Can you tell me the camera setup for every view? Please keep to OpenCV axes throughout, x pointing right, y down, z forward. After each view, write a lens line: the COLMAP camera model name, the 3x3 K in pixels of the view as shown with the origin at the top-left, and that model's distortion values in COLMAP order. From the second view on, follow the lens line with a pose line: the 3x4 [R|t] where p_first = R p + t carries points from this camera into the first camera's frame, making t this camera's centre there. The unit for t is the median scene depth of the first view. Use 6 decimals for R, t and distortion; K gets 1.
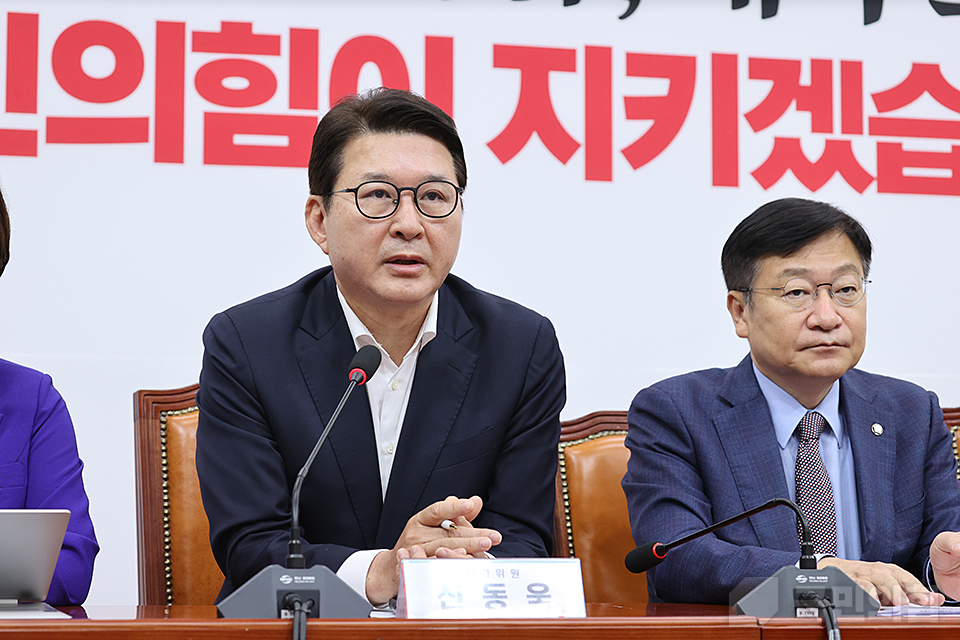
lens RADIAL K [[2768.0, 0, 480.3], [0, 2768.0, 320.4], [0, 0, 1]] dist [-0.184501, 0.000000]
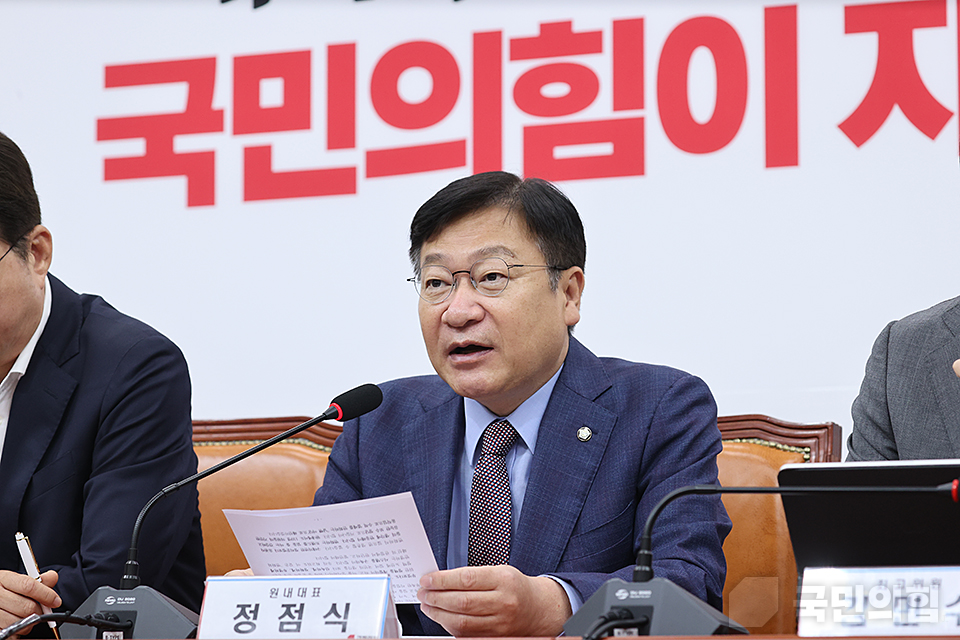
lens RADIAL K [[3472.9, 0, 479.9], [0, 3472.9, 319.4], [0, 0, 1]] dist [-0.196830, 0.000000]
pose [[0.749713, -0.072578, -0.657771, 0.630116], [0.056075, 0.997360, -0.046134, 0.038895], [0.659383, -0.002297, 0.751804, 0.137574]]
